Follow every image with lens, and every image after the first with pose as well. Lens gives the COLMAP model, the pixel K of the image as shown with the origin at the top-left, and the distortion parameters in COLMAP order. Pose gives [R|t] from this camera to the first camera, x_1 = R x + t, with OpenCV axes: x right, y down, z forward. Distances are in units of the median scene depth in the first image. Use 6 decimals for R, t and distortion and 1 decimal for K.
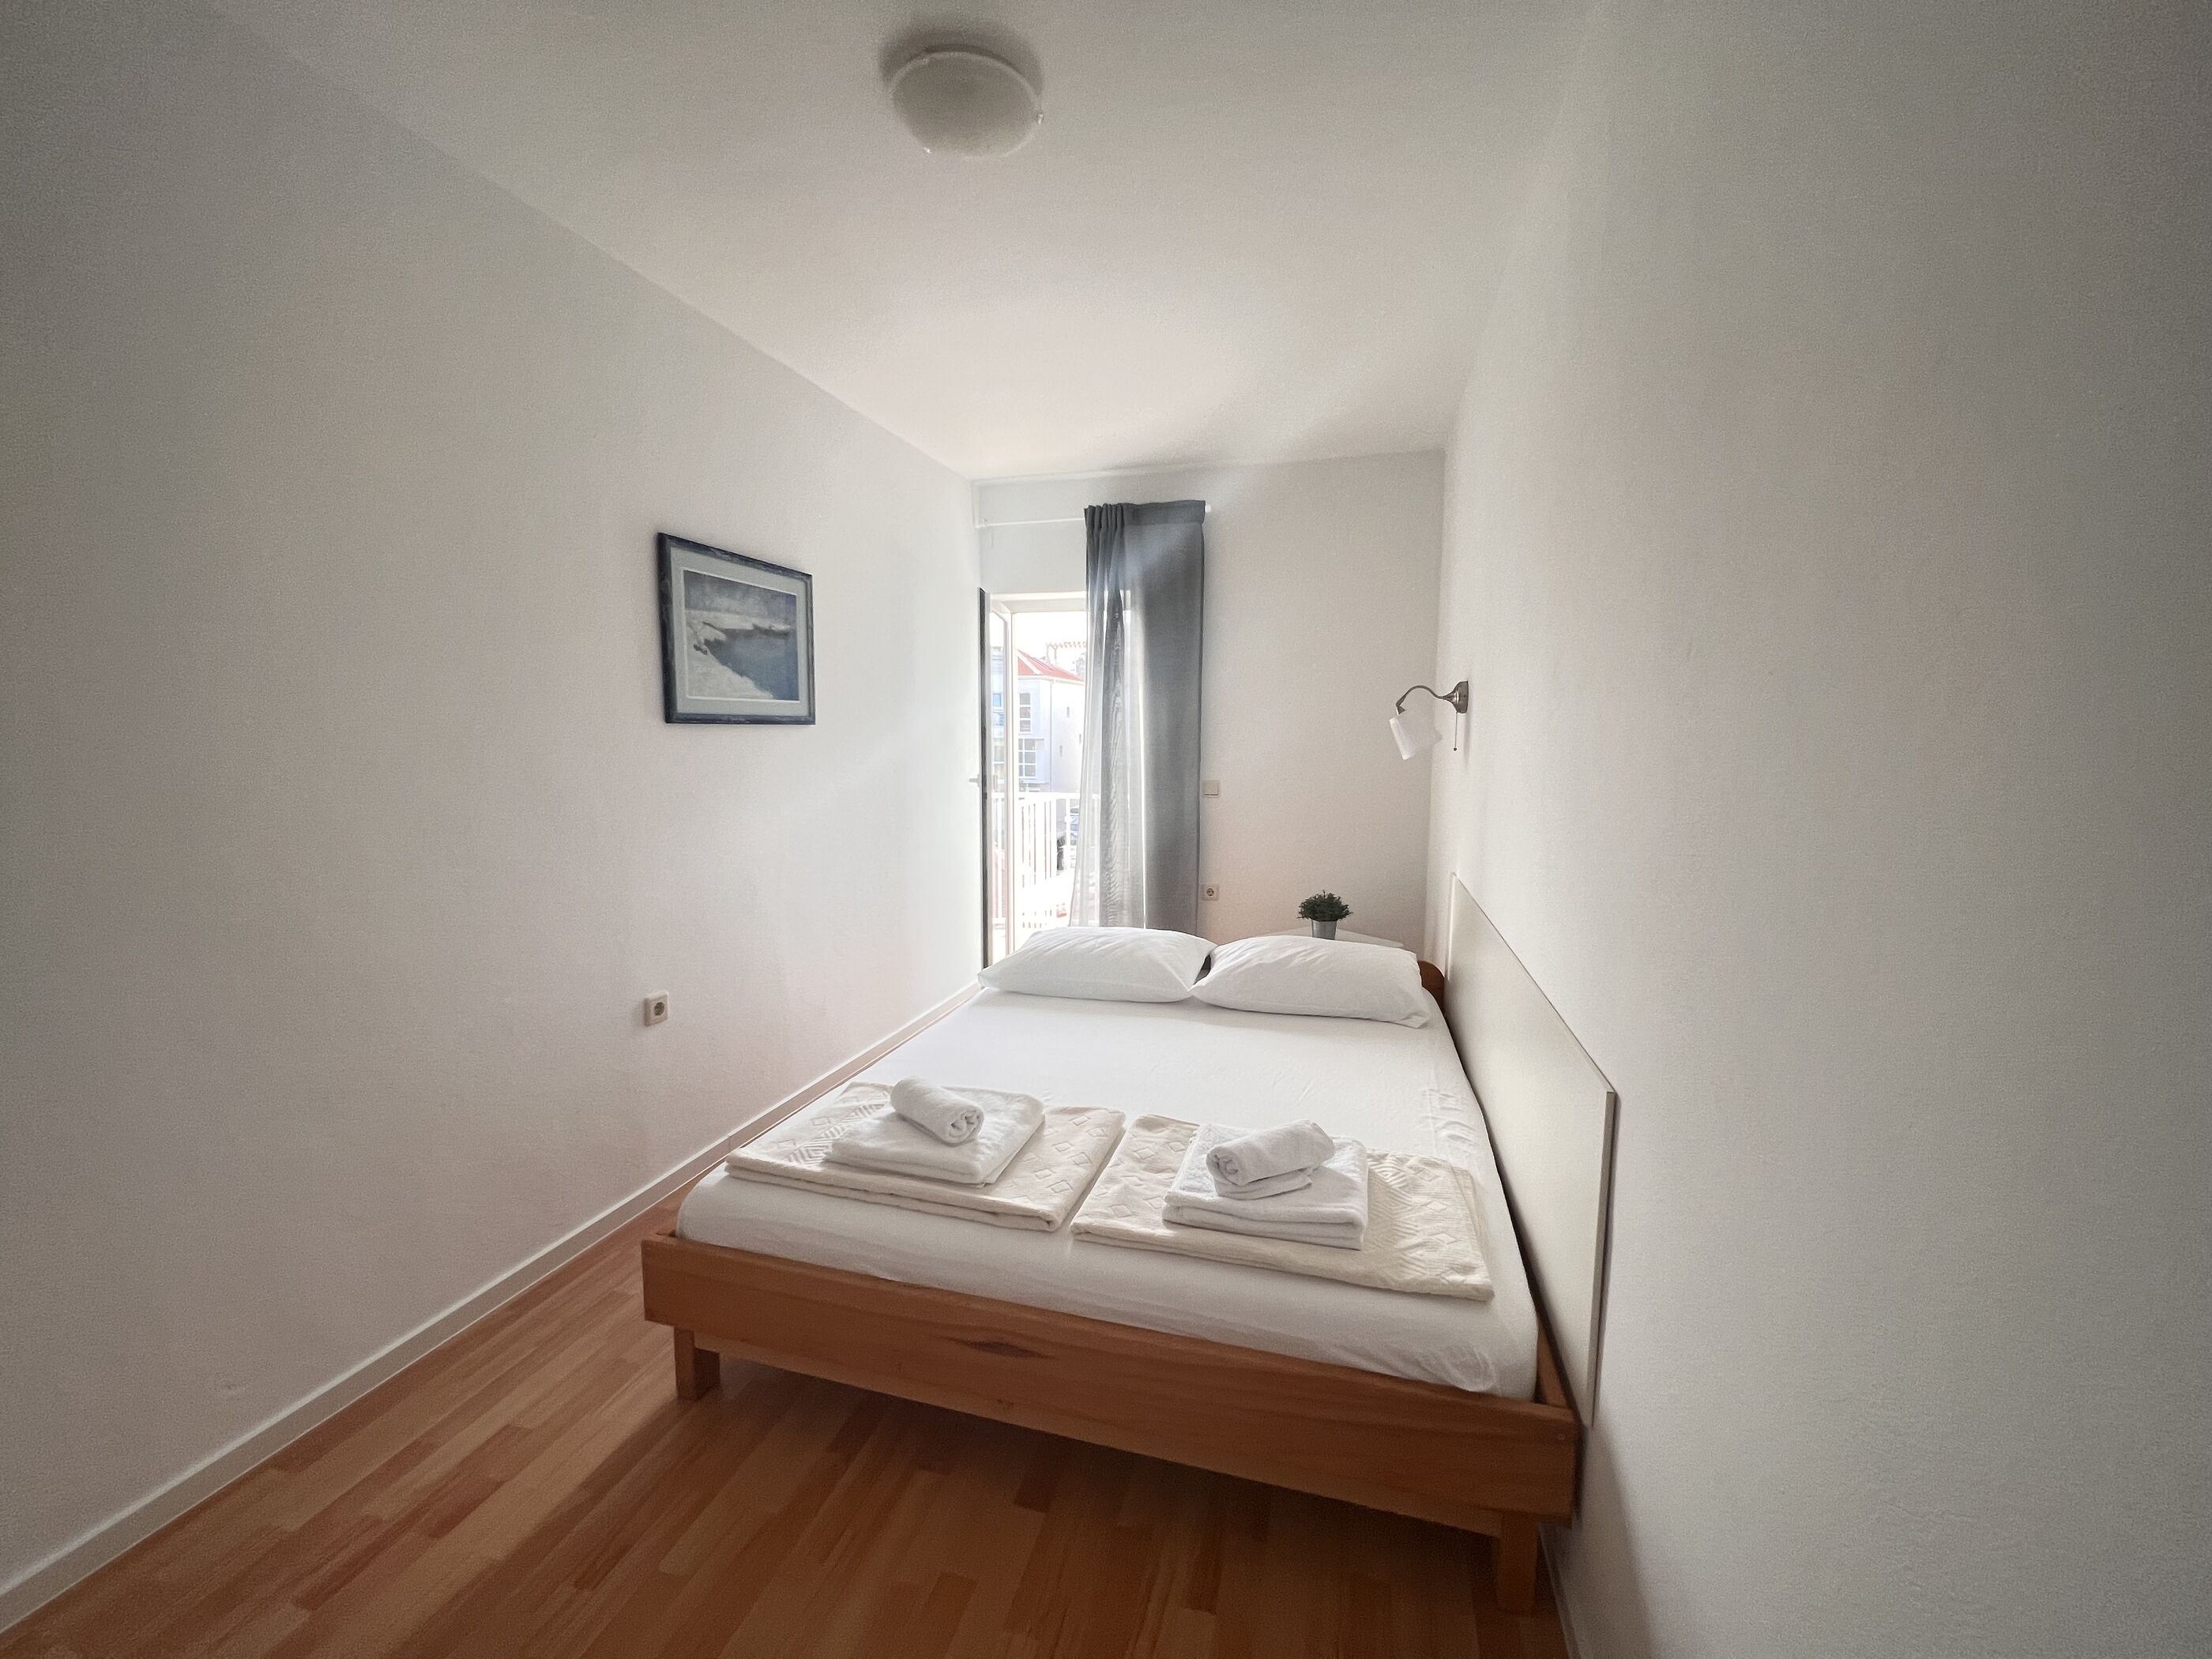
lens RADIAL K [[878.4, 0, 1106.0], [0, 878.4, 829.5], [0, 0, 1]] dist [0.000543, 0.000044]
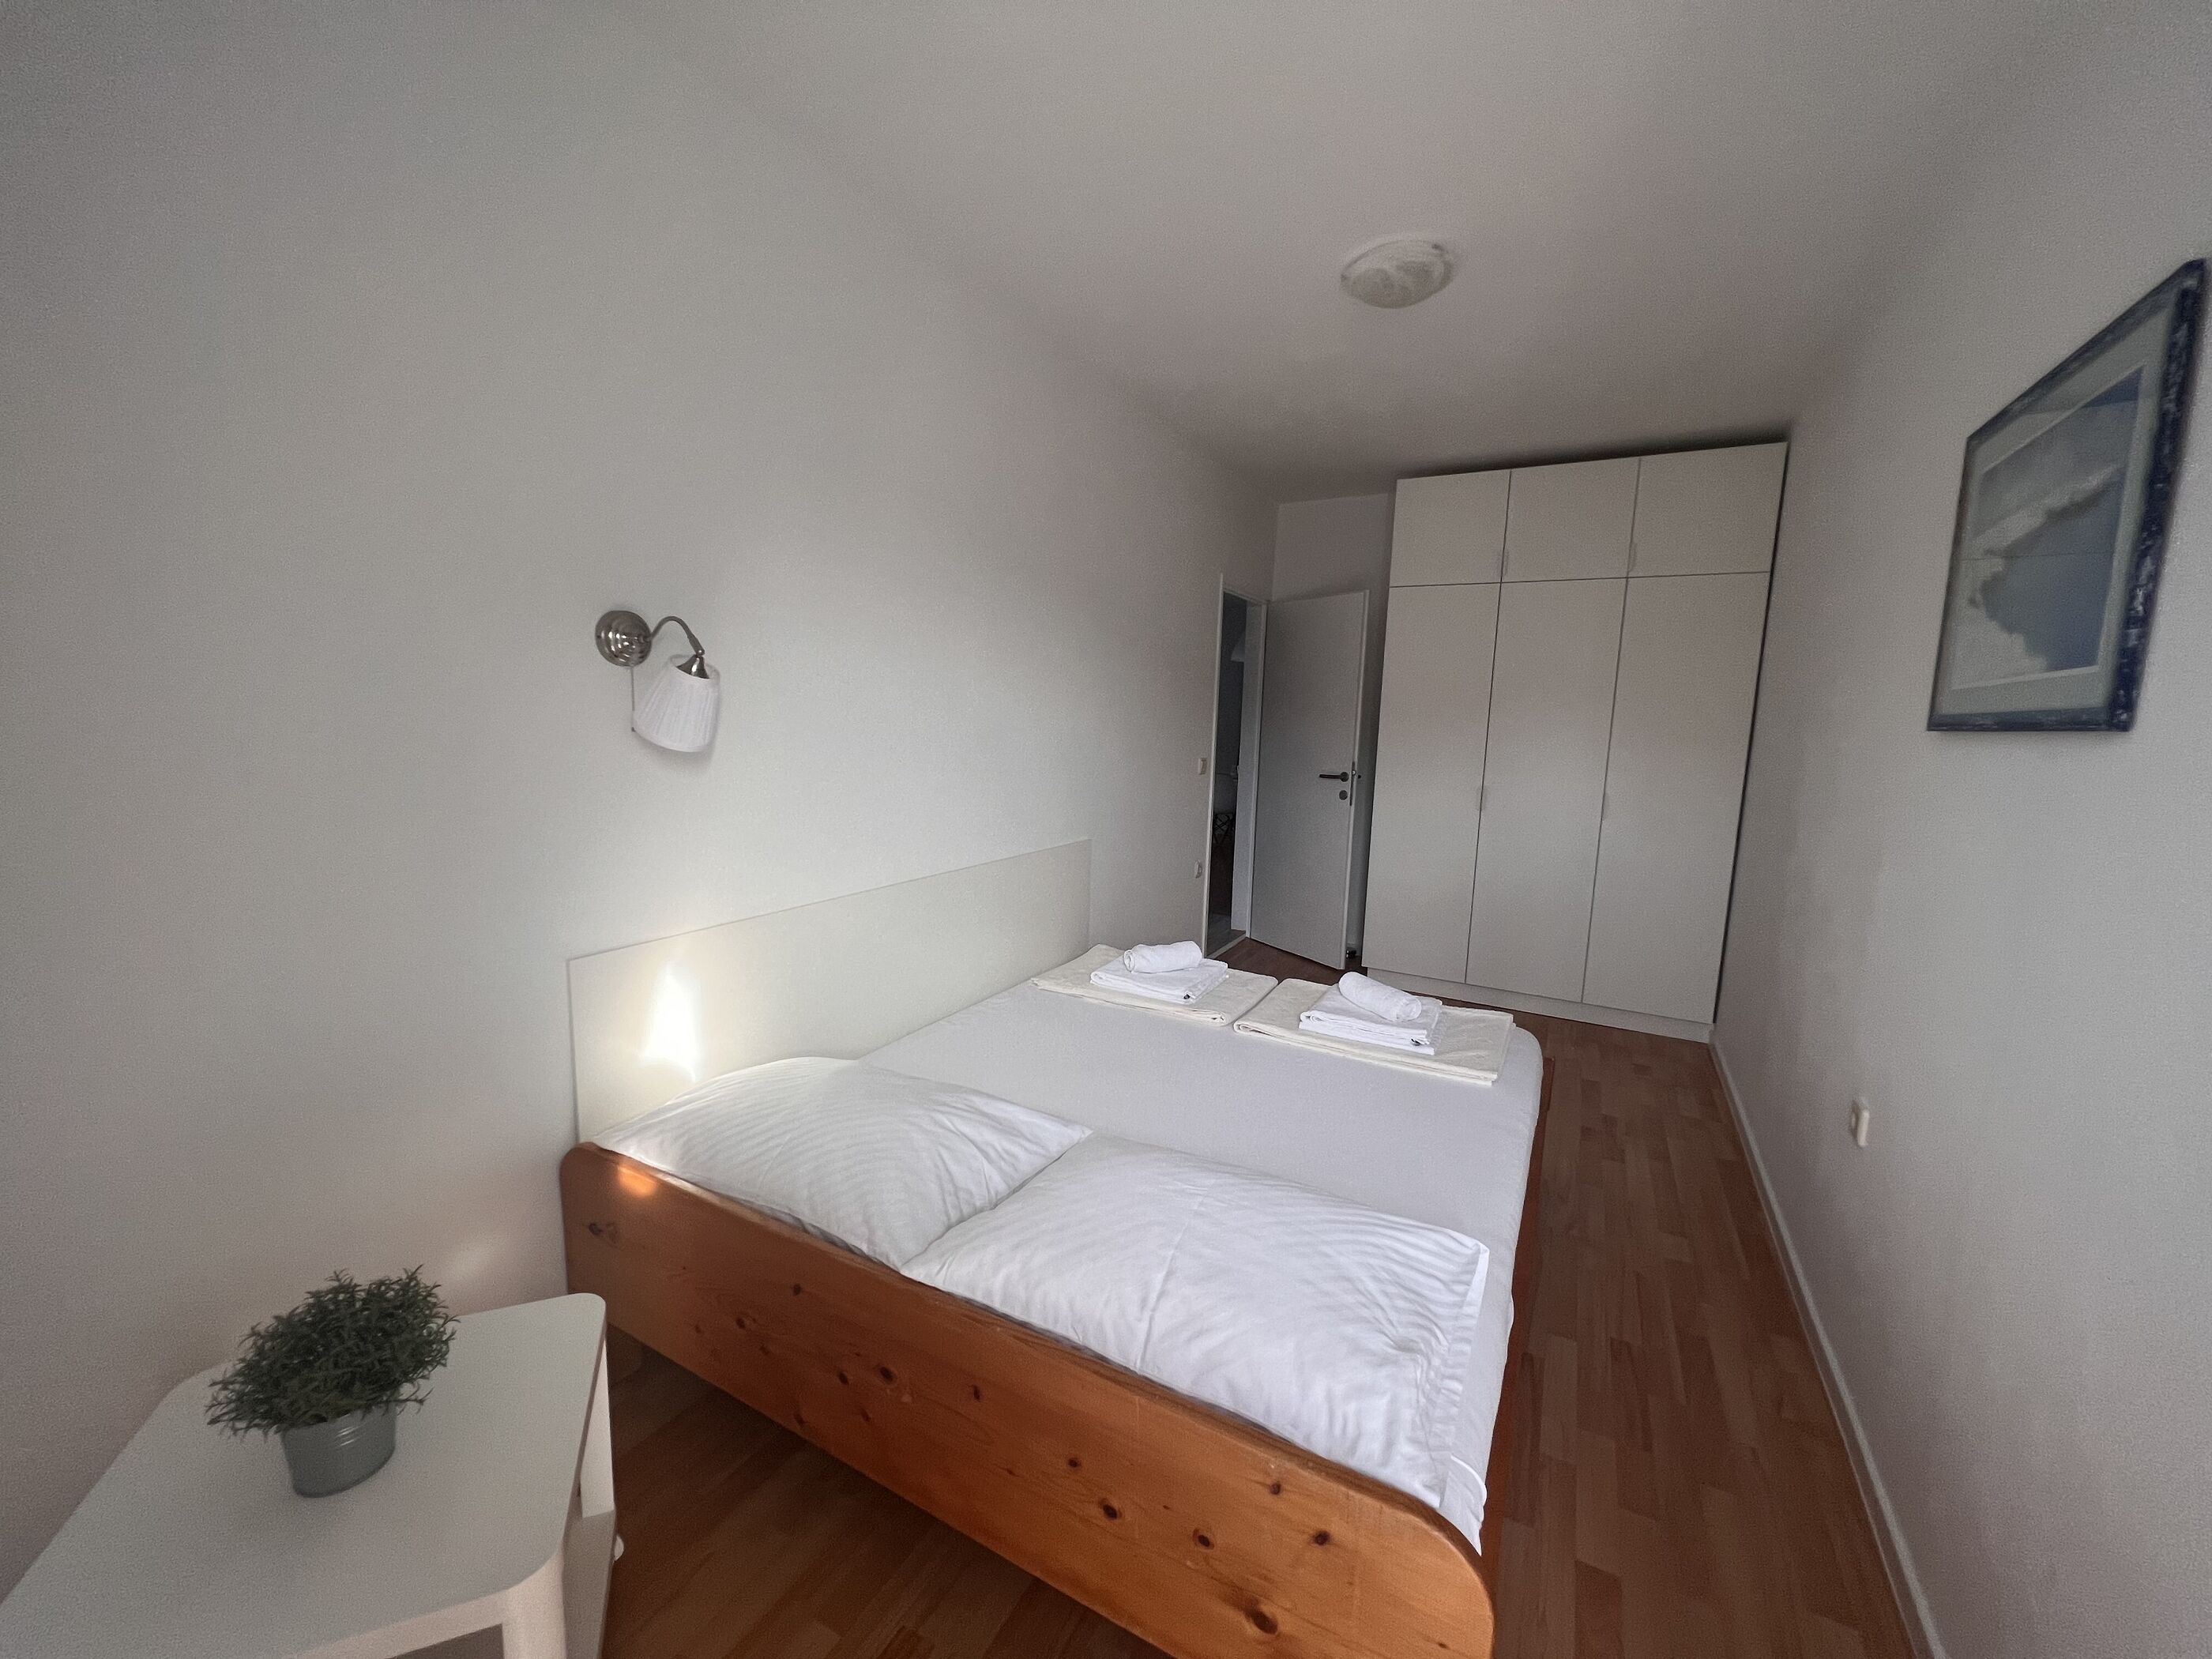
lens RADIAL K [[878.4, 0, 1106.0], [0, 878.4, 829.5], [0, 0, 1]] dist [0.000543, 0.000044]
pose [[-0.980036, -0.029632, 0.196599, -0.026405], [0.015275, 0.974687, 0.223053, -0.190820], [-0.198231, 0.221603, -0.954775, 1.637482]]
